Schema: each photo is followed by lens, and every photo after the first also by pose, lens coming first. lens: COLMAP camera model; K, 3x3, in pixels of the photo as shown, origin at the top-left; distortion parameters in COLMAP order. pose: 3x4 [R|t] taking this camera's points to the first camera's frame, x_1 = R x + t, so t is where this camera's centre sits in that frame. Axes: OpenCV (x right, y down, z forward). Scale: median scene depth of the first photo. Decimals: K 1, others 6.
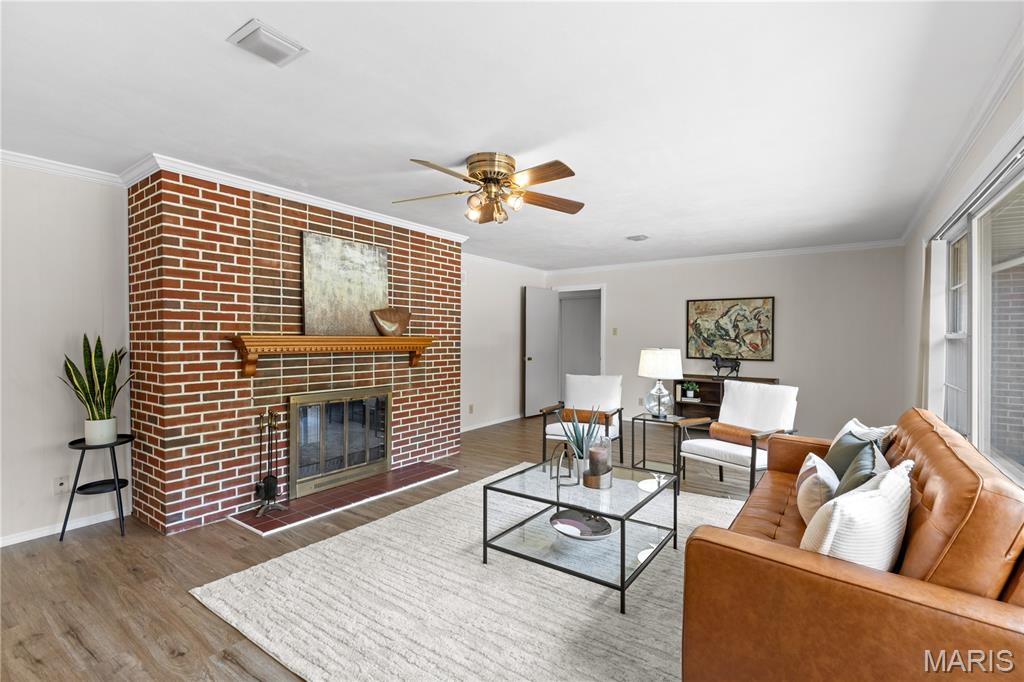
lens RADIAL K [[469.1, 0, 513.8], [0, 469.1, 338.3], [0, 0, 1]] dist [0.001738, 0.000547]
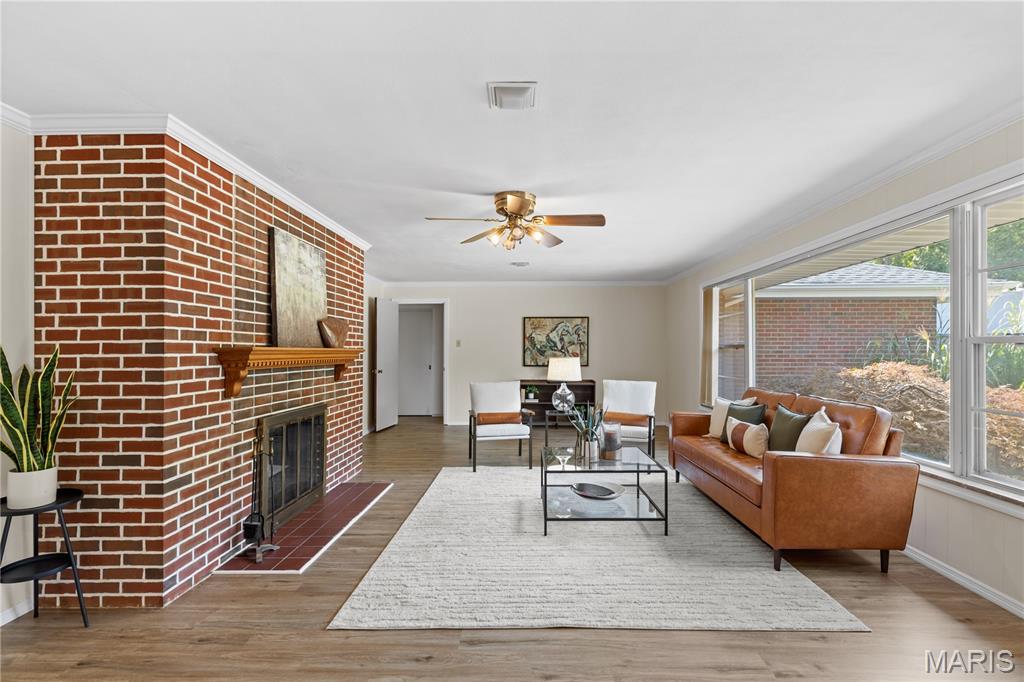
lens RADIAL K [[469.1, 0, 541.3], [0, 469.1, 346.8], [0, 0, 1]] dist [0.001738, 0.000547]
pose [[0.822654, -0.003011, 0.568535, -0.587375], [0.007682, 0.999954, -0.005820, 0.001989], [-0.568491, 0.009155, 0.822639, 0.008170]]
